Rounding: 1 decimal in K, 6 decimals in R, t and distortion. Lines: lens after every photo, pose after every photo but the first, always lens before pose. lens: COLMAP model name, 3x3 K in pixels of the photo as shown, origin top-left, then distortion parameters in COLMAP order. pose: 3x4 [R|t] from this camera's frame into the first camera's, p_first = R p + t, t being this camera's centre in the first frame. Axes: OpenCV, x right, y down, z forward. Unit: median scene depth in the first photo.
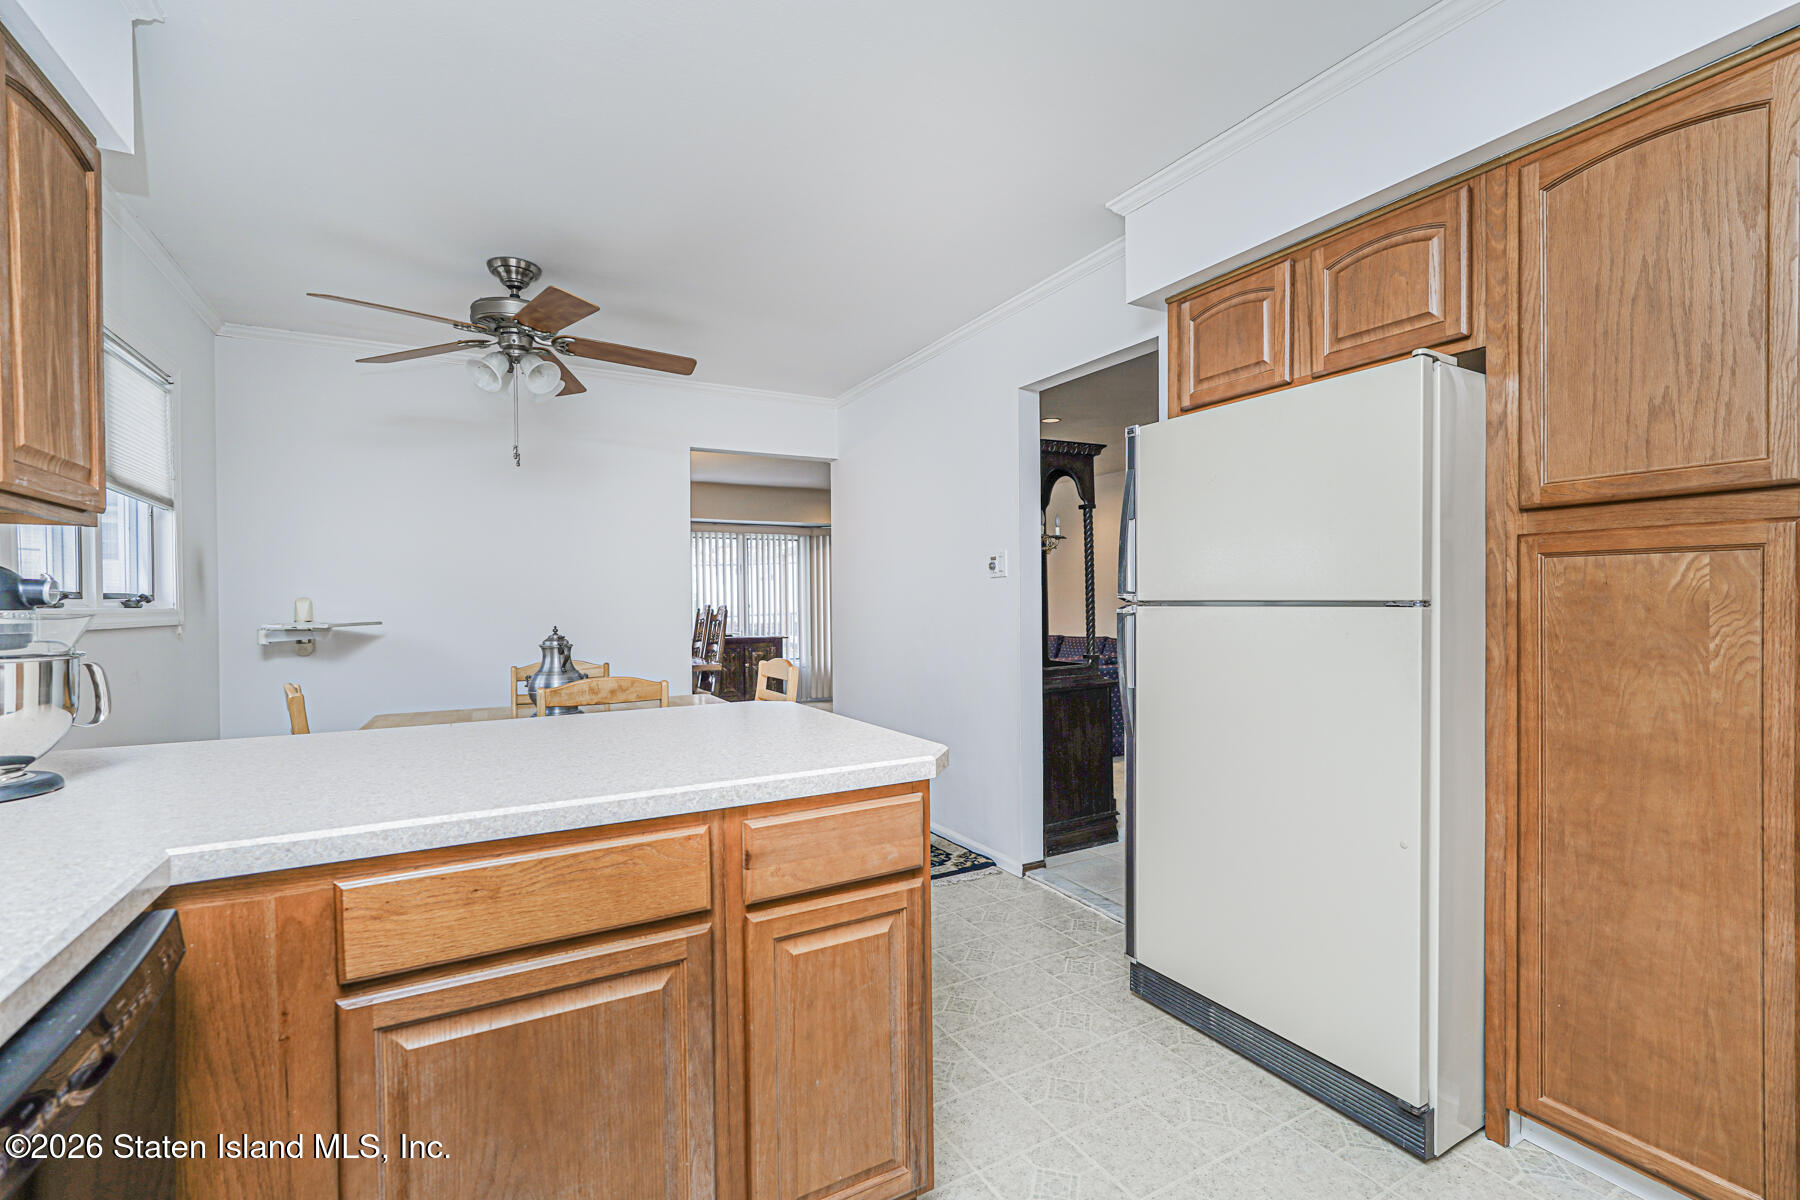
lens RADIAL K [[787.6, 0, 902.8], [0, 787.6, 607.2], [0, 0, 1]] dist [-0.009999, 0.003962]
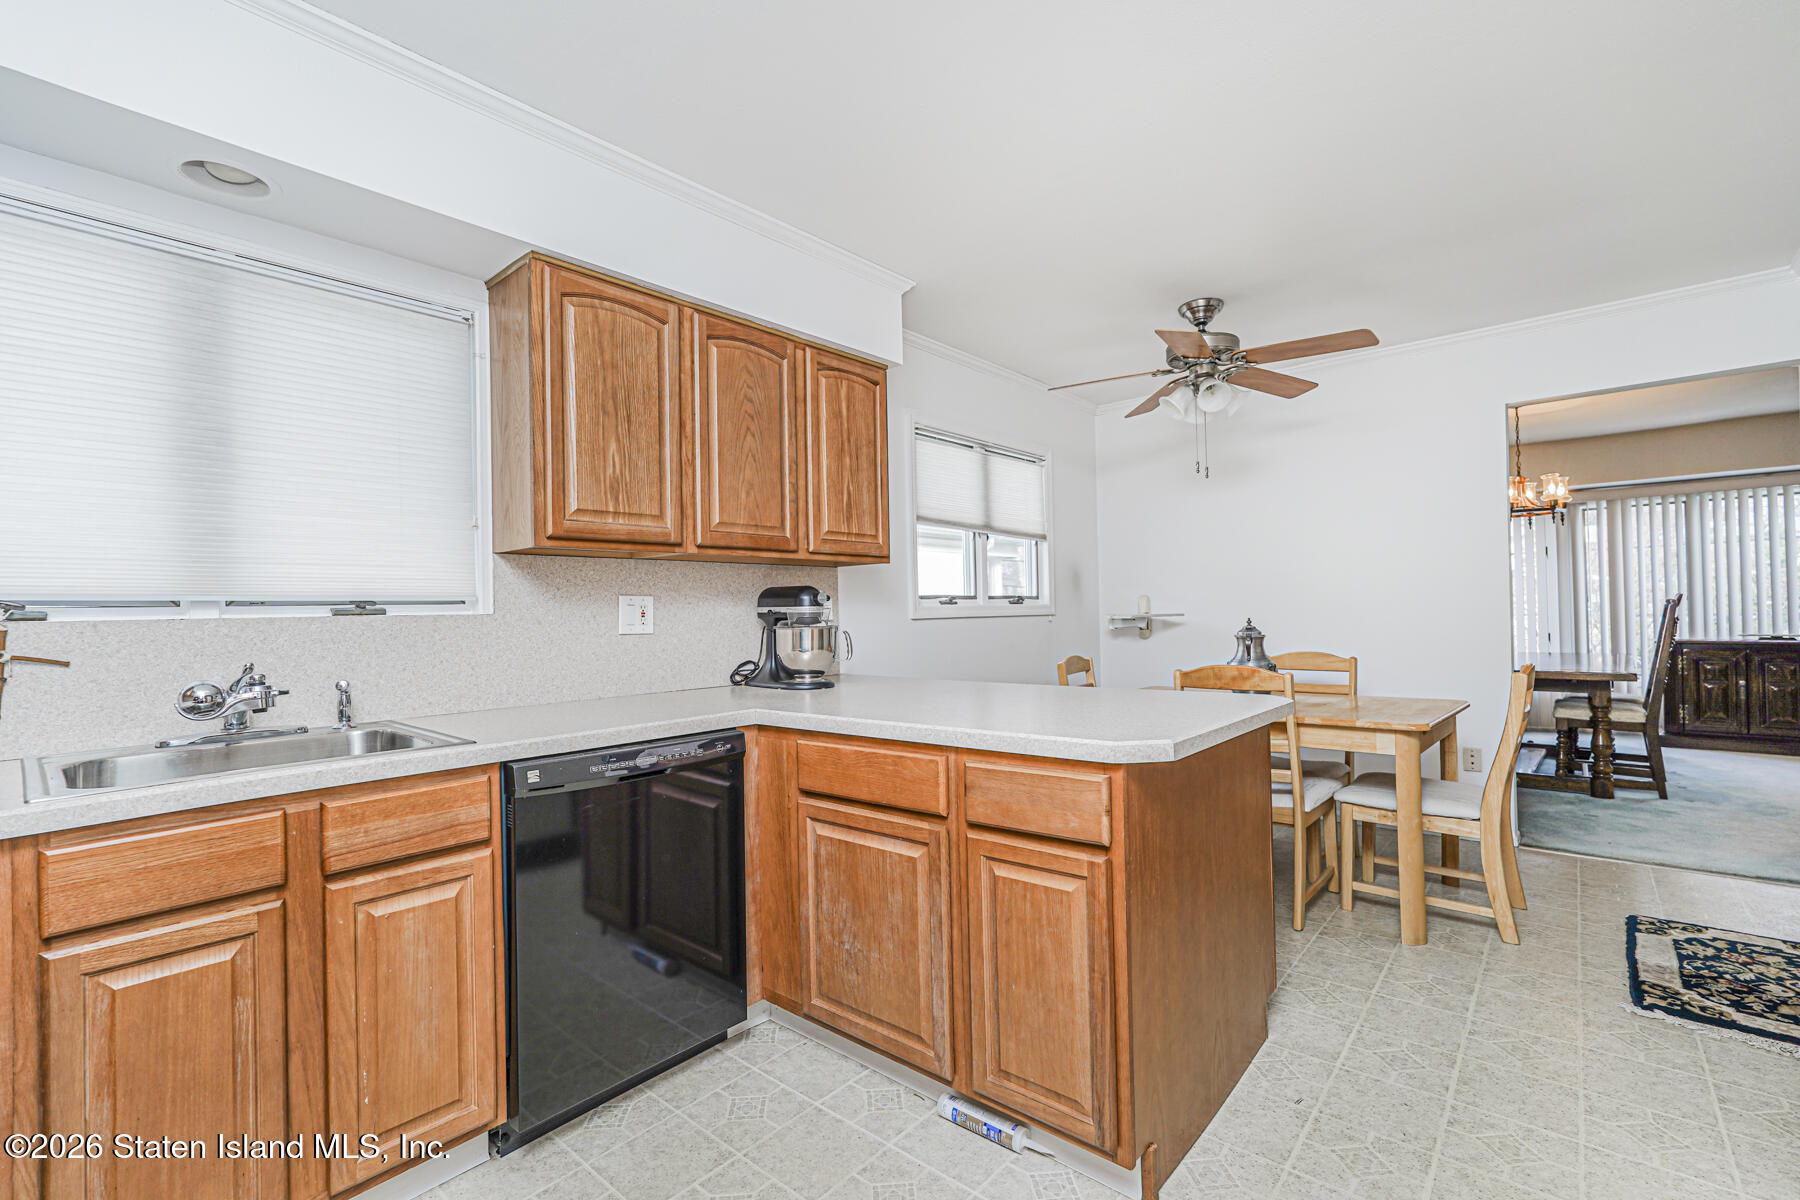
lens RADIAL K [[787.6, 0, 895.8], [0, 787.6, 601.4], [0, 0, 1]] dist [-0.009999, 0.003962]
pose [[0.341065, -0.009387, -0.939993, 0.478325], [0.010081, 0.999929, -0.006328, 0.003591], [0.939986, -0.007318, 0.341135, 0.198825]]
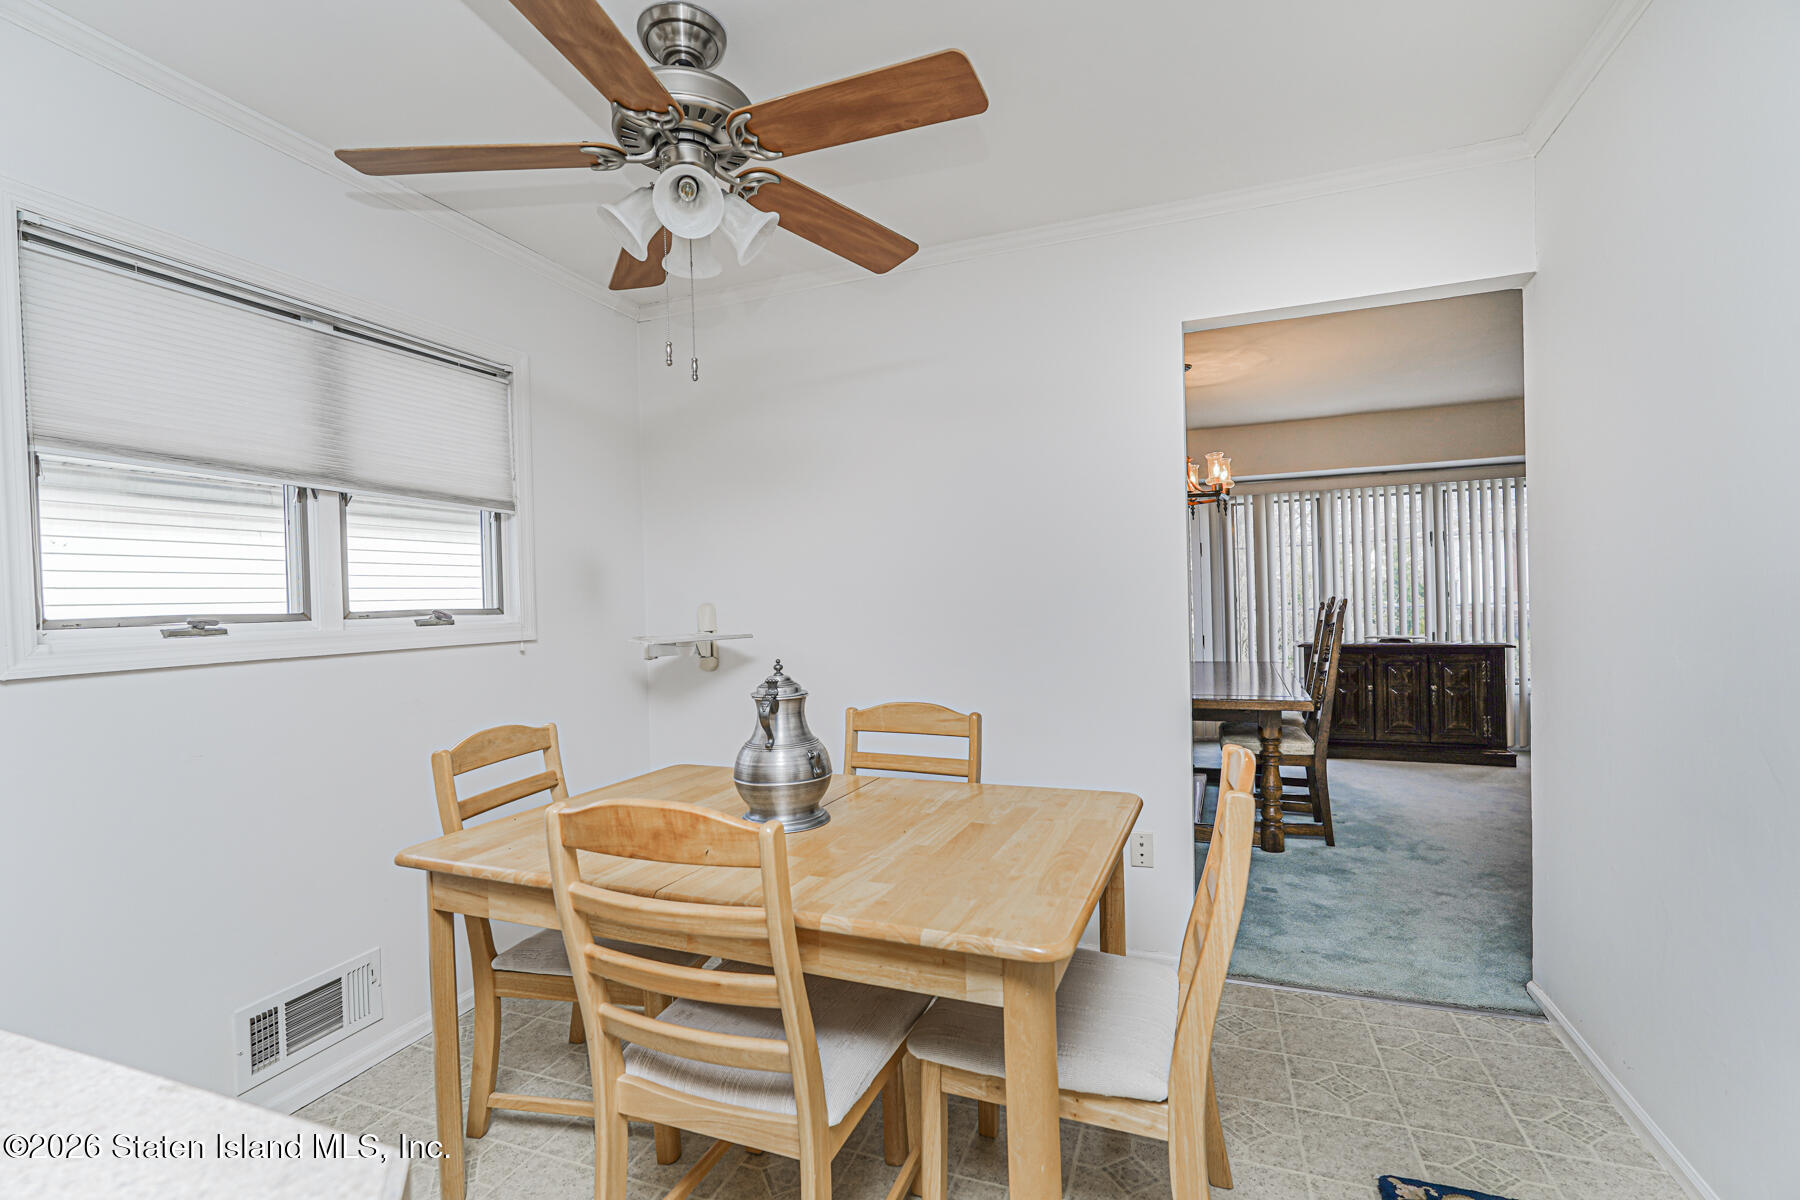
lens RADIAL K [[787.6, 0, 898.2], [0, 787.6, 609.5], [0, 0, 1]] dist [-0.009999, 0.003962]
pose [[0.642528, -0.000250, -0.766262, 0.043936], [0.018102, 0.999726, 0.014852, -0.021178], [0.766049, -0.023414, 0.642356, 0.822633]]
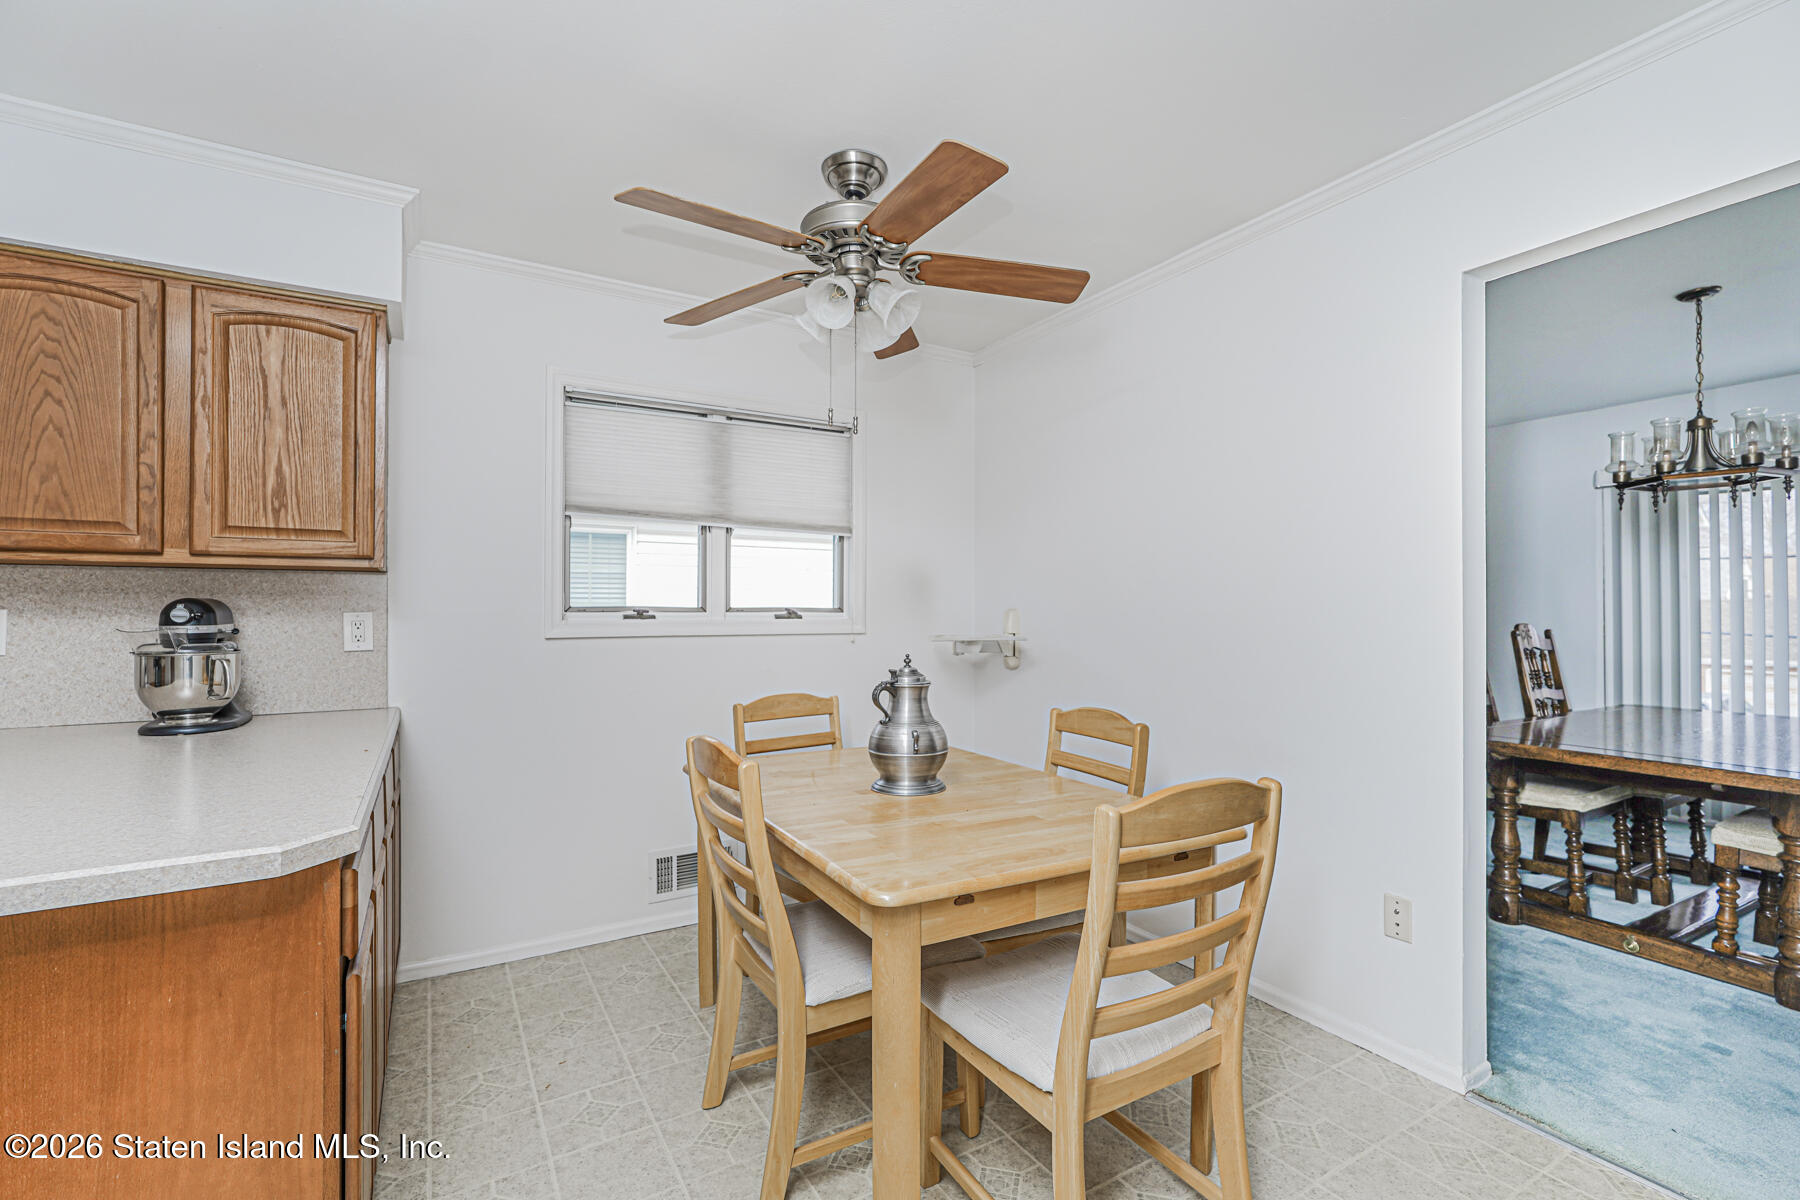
lens RADIAL K [[787.6, 0, 897.6], [0, 787.6, 600.6], [0, 0, 1]] dist [-0.009999, 0.003962]
pose [[0.029919, -0.006709, -0.999530, 0.272917], [-0.005870, 0.999959, -0.006887, -0.020171], [0.999535, 0.006073, 0.029878, 1.126510]]
